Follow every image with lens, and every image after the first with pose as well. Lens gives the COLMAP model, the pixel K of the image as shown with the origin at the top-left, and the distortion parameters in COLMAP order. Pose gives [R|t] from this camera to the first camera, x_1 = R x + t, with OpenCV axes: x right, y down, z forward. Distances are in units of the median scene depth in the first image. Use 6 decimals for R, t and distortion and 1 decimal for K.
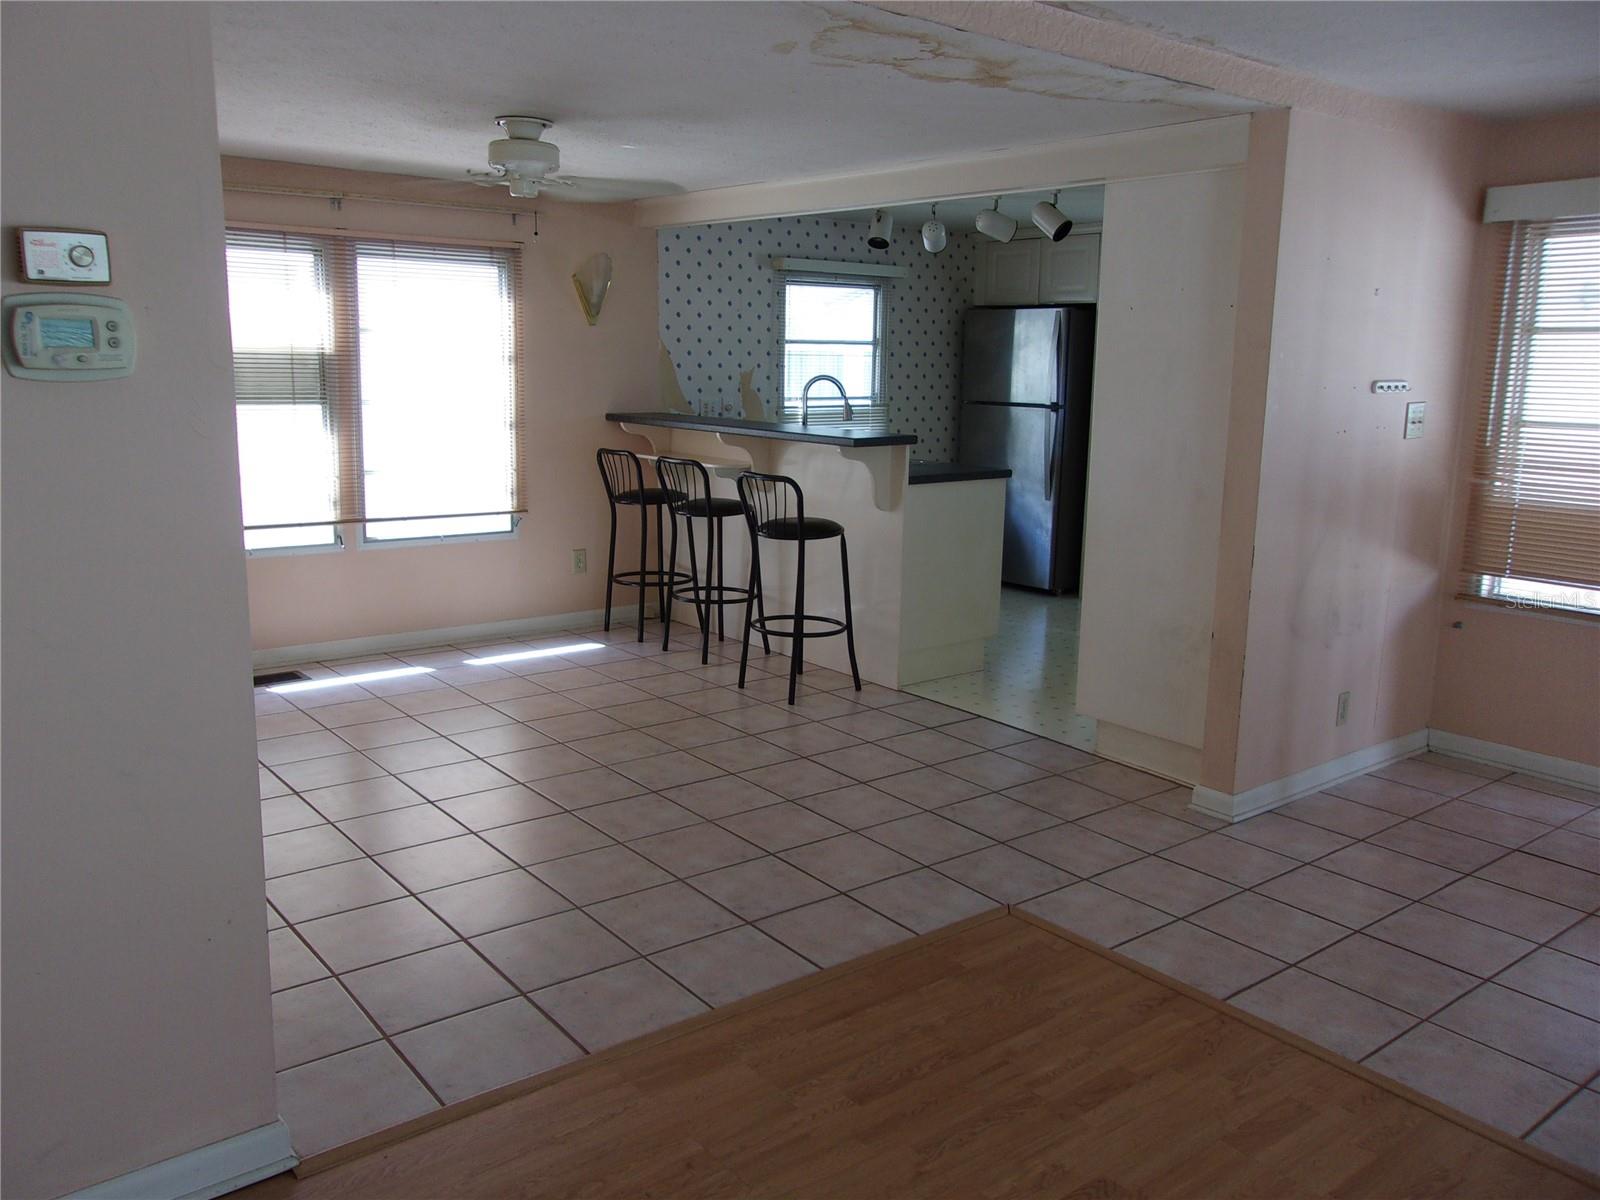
lens RADIAL K [[1268.6, 0, 772.3], [0, 1268.6, 593.1], [0, 0, 1]] dist [-0.016987, 0.060558]
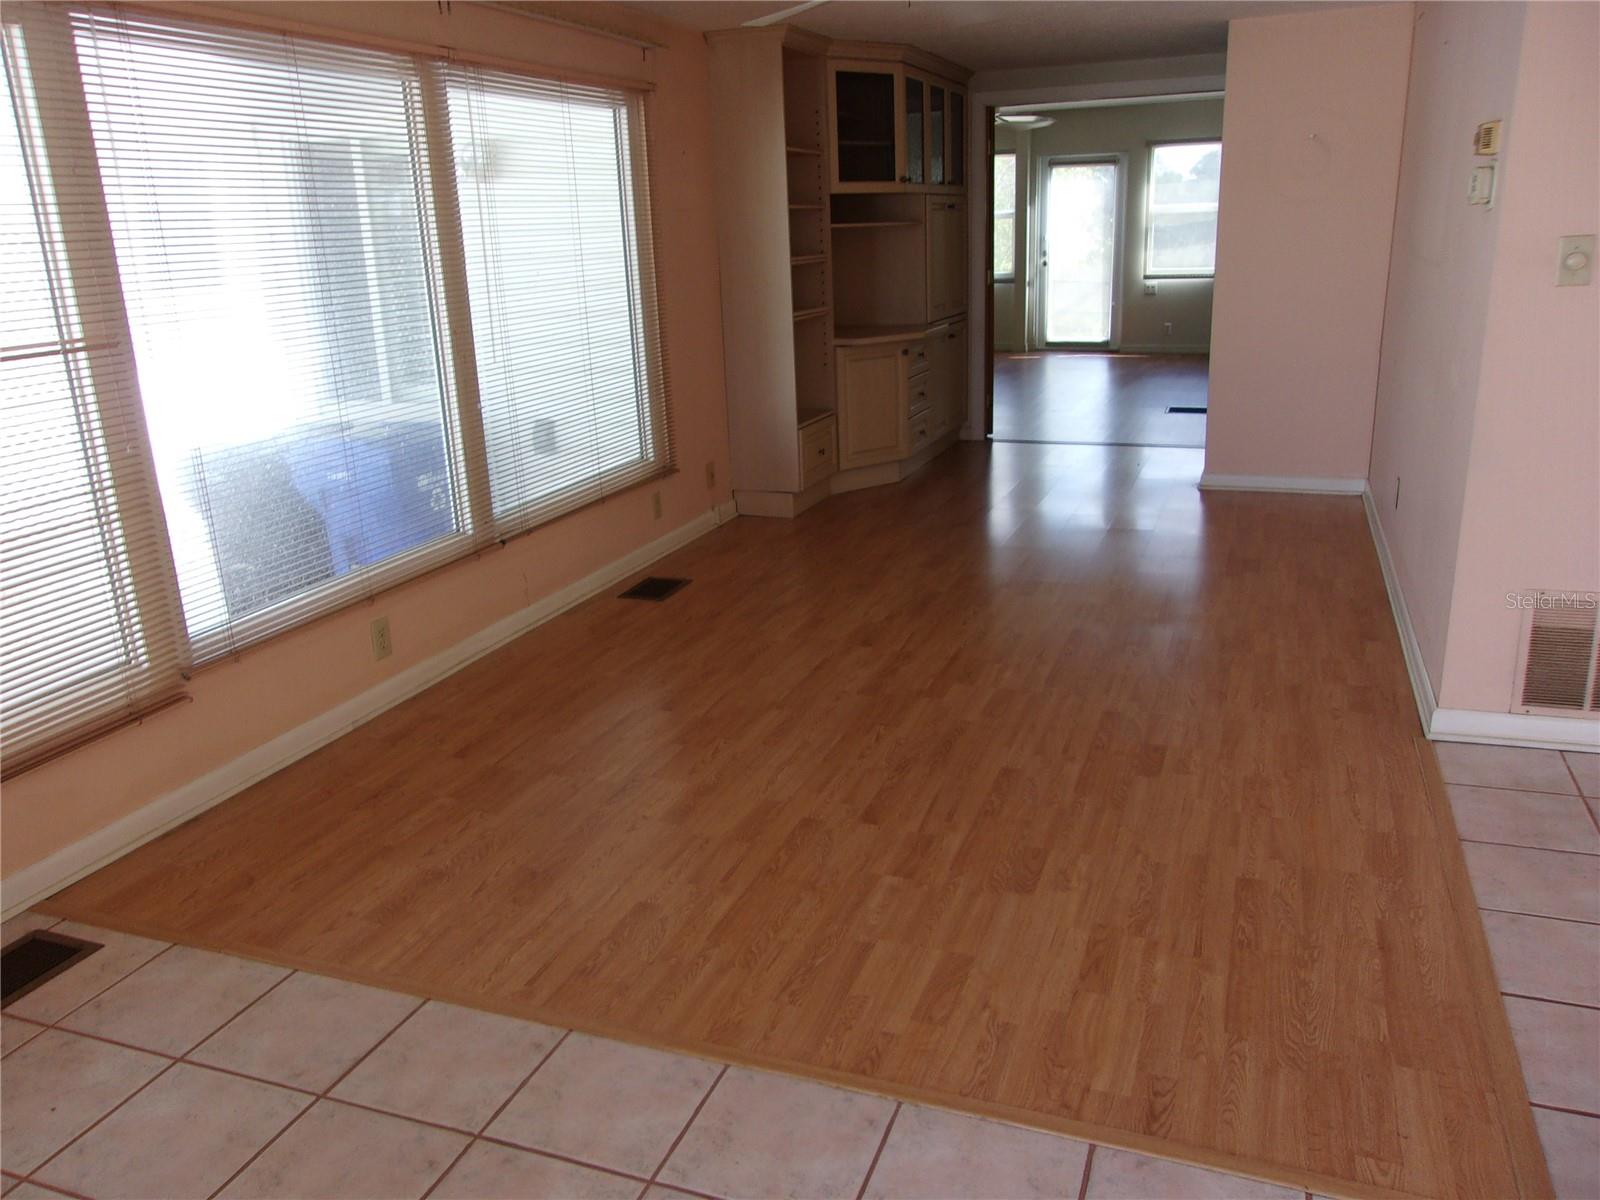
lens RADIAL K [[1268.6, 0, 786.1], [0, 1268.6, 590.8], [0, 0, 1]] dist [-0.016987, 0.060558]
pose [[-0.854282, 0.152506, -0.496935, 0.422786], [-0.085214, 0.901972, 0.423302, -0.120749], [0.512778, 0.403965, -0.757543, 0.699888]]
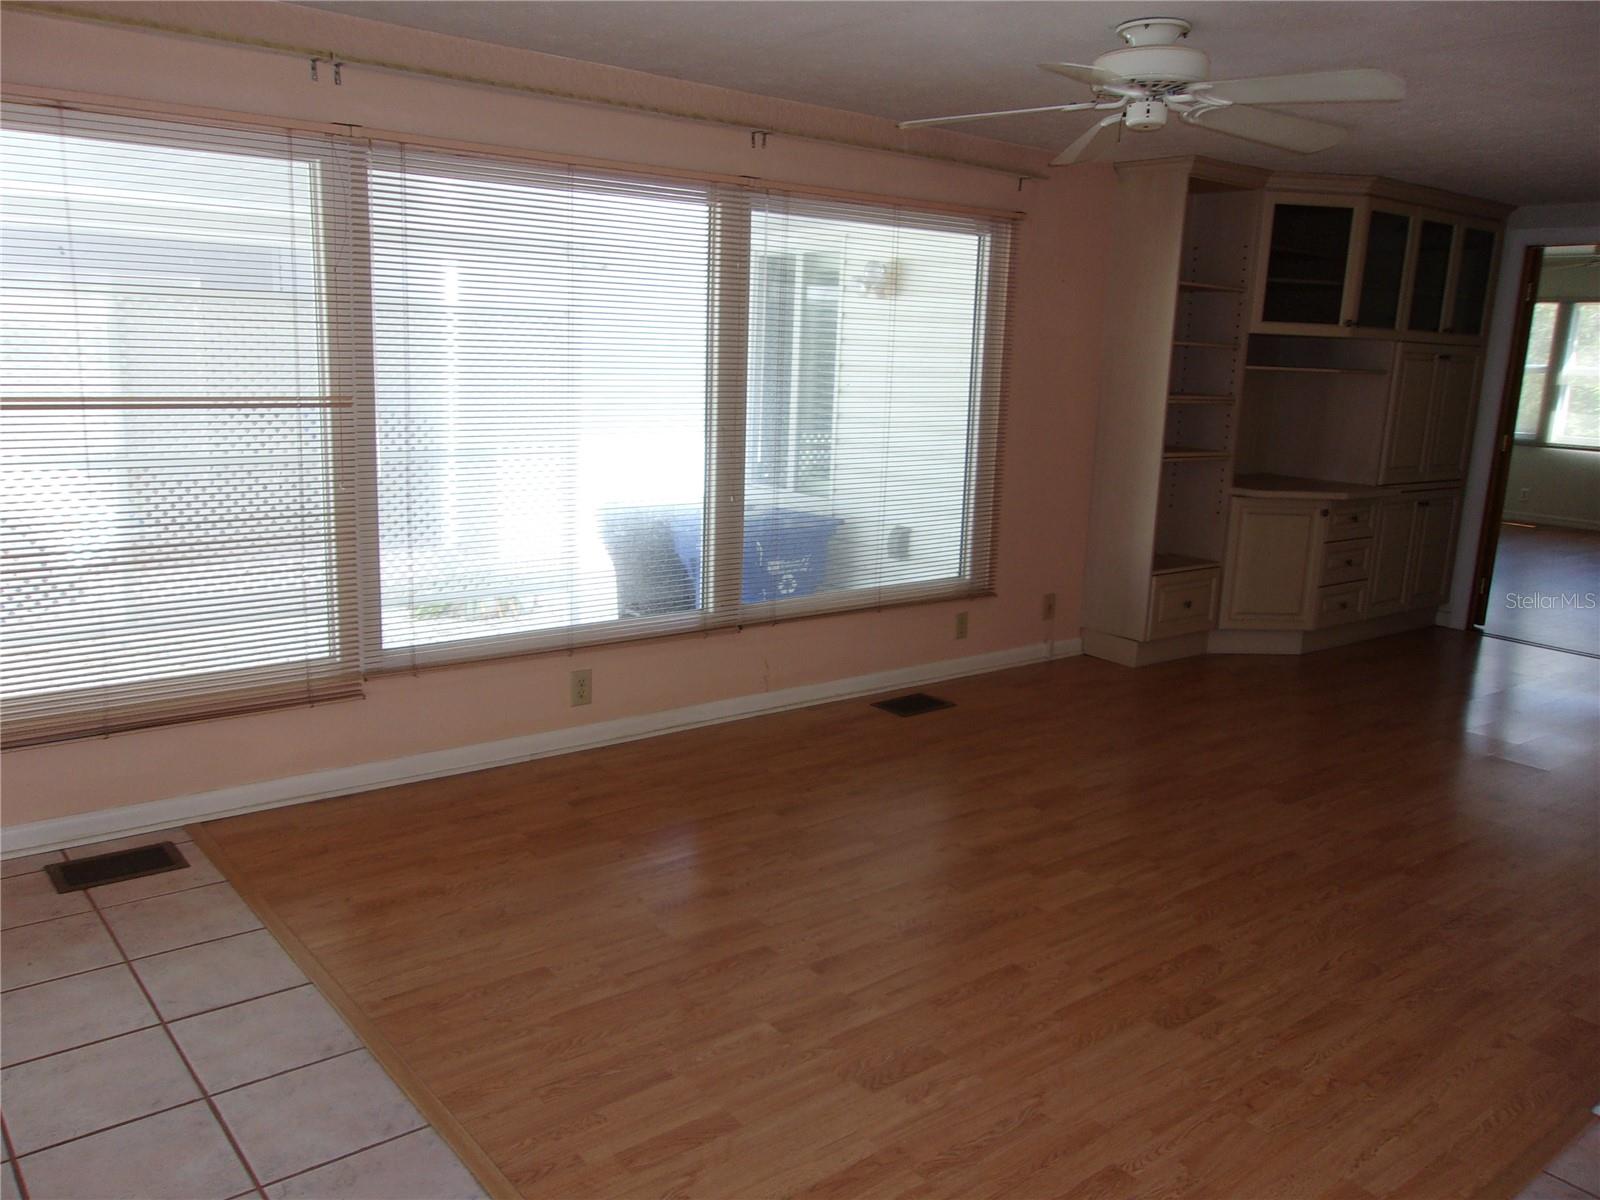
lens RADIAL K [[1268.6, 0, 792.1], [0, 1268.6, 601.7], [0, 0, 1]] dist [-0.016987, 0.060558]
pose [[-0.997842, -0.058404, -0.030015, 0.161525], [-0.065495, 0.918156, 0.390769, -0.145357], [0.004736, 0.391891, -0.919999, 0.766853]]
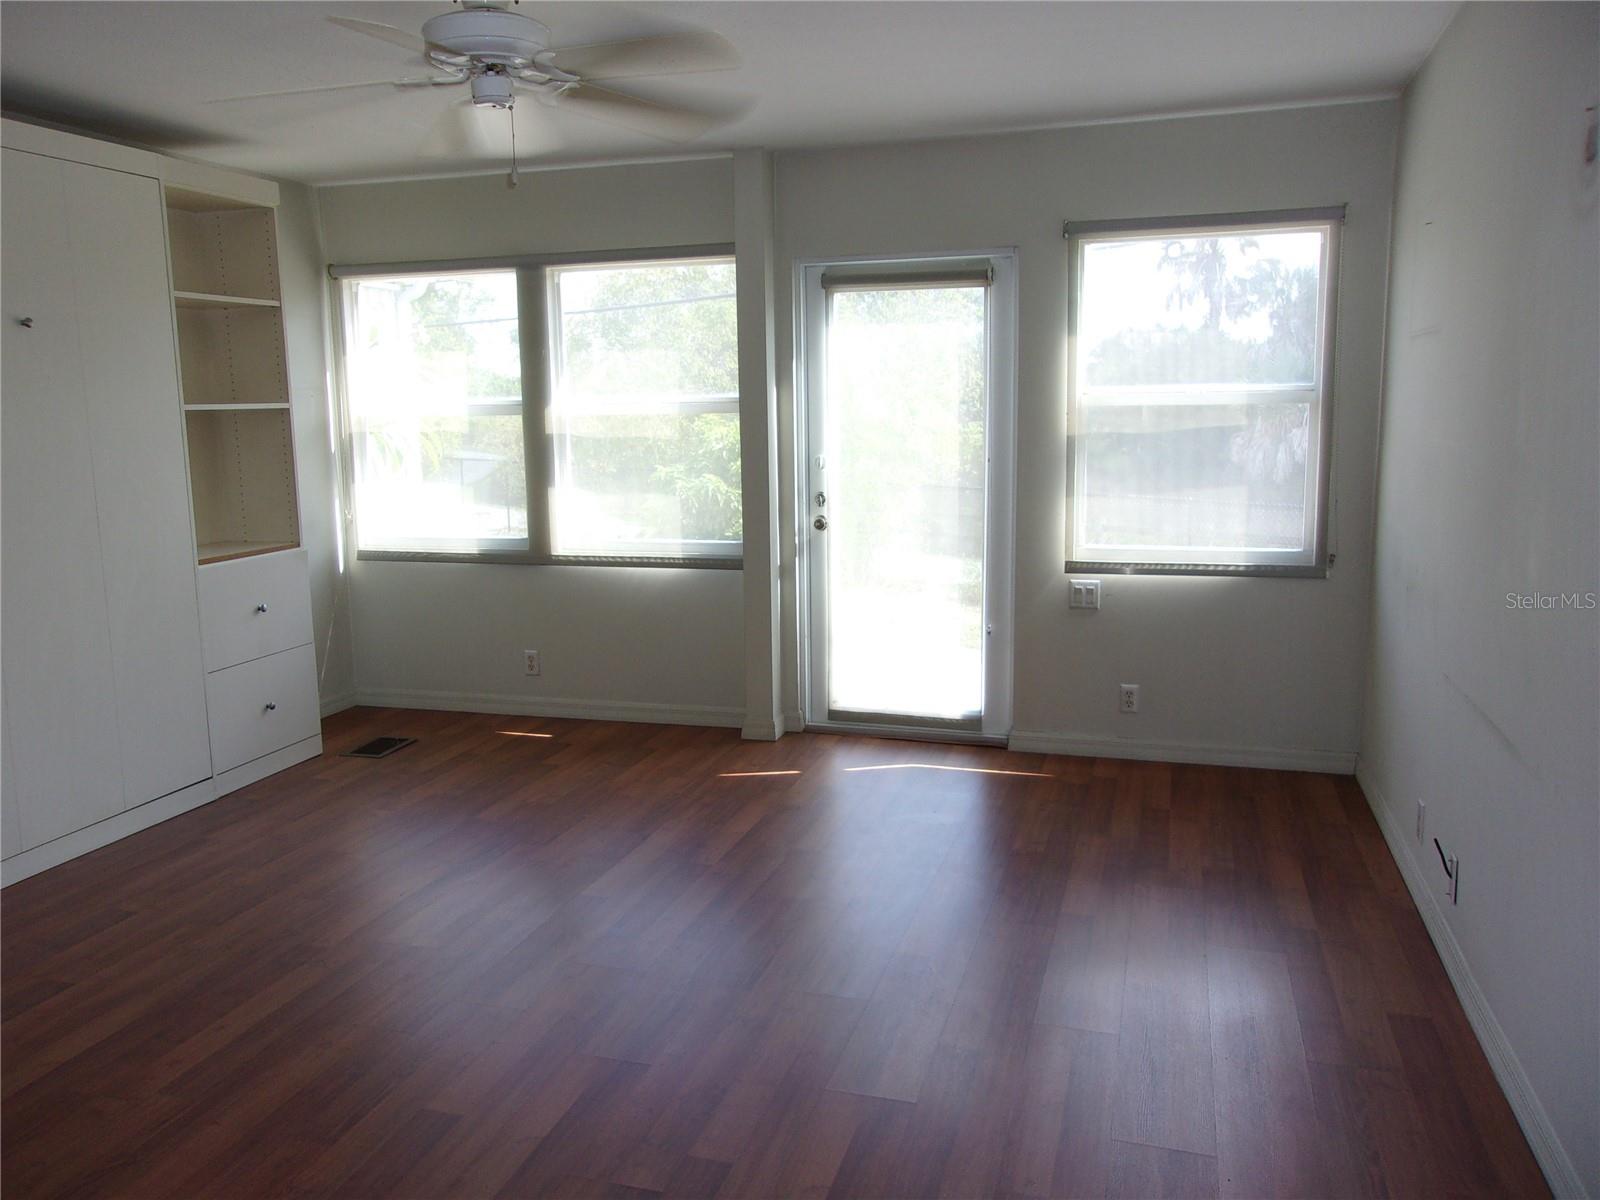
lens RADIAL K [[1268.6, 0, 795.8], [0, 1268.6, 604.5], [0, 0, 1]] dist [-0.016987, 0.060558]
pose [[-0.786887, 0.068775, -0.613253, -0.687465], [-0.128170, 0.953884, 0.271435, 0.096768], [0.603641, 0.292189, -0.741784, -0.409336]]
